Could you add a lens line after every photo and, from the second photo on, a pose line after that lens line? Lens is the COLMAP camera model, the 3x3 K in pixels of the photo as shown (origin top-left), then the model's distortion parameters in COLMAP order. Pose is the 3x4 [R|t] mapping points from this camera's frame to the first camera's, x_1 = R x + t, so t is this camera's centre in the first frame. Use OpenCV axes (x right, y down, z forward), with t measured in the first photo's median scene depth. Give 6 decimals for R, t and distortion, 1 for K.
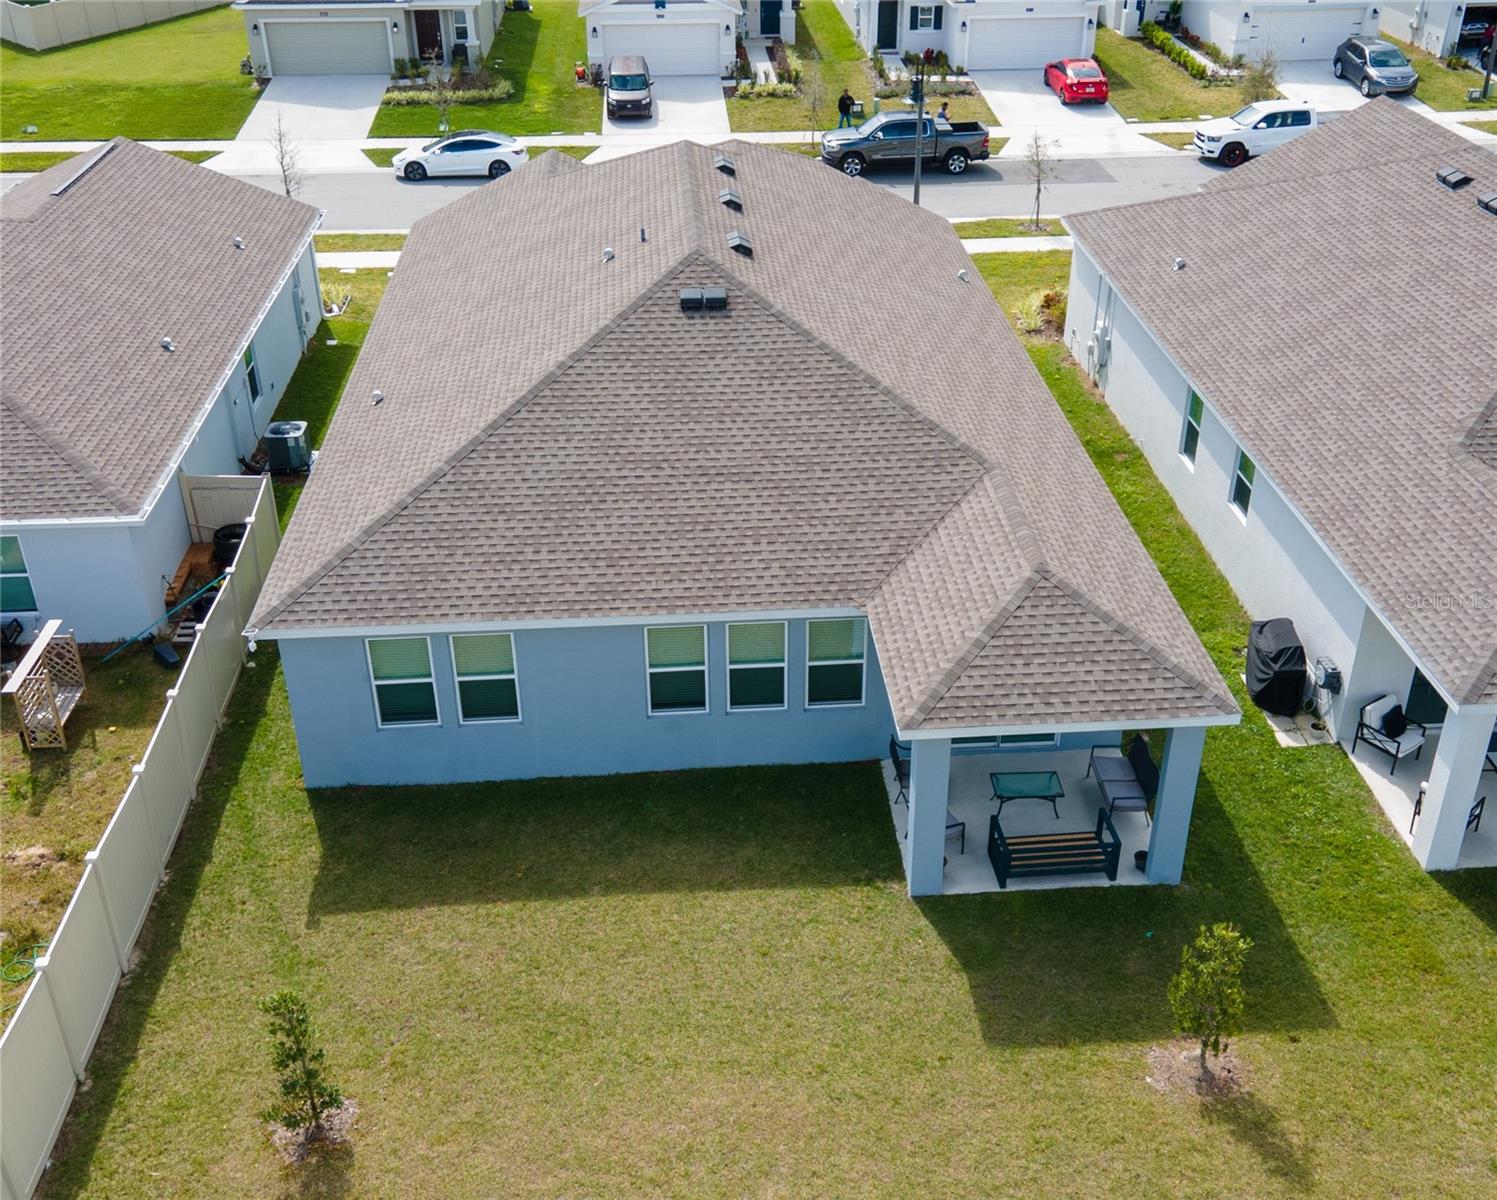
lens RADIAL K [[1580.8, 0, 749.4], [0, 1580.8, 564.4], [0, 0, 1]] dist [0.014074, 0.007309]
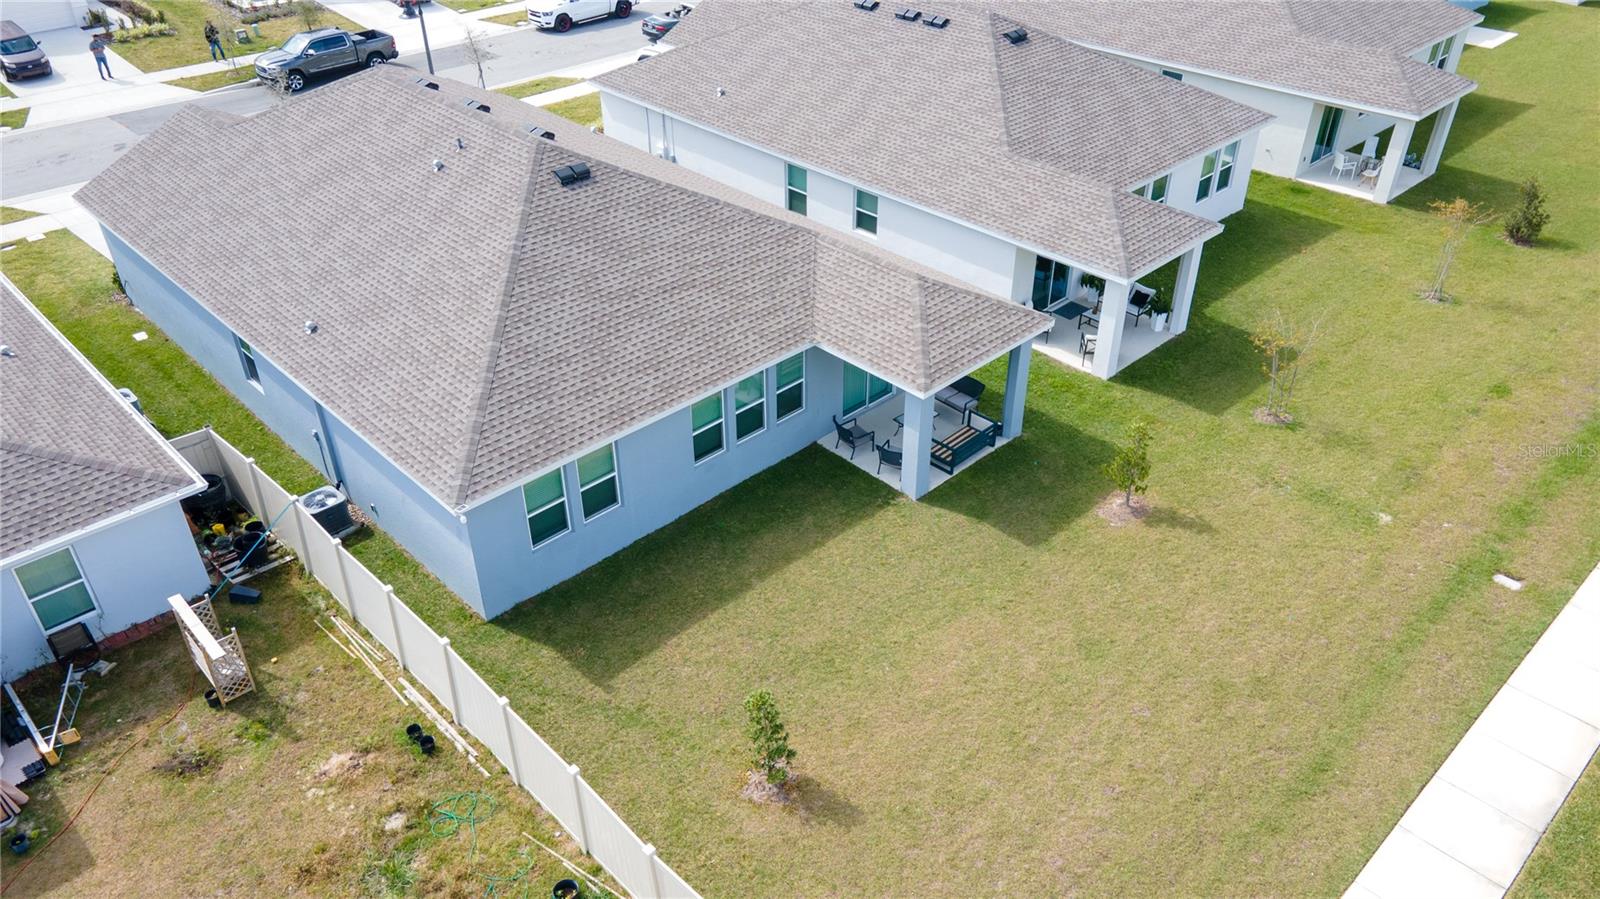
lens RADIAL K [[1178.8, 0, 800.0], [0, 1178.8, 449.5], [0, 0, 1]] dist [0.029474, 0.001150]
pose [[0.763746, -0.357813, 0.537273, -0.550026], [0.309739, 0.933375, 0.181308, -0.079426], [-0.566352, 0.027942, 0.823690, 0.085081]]
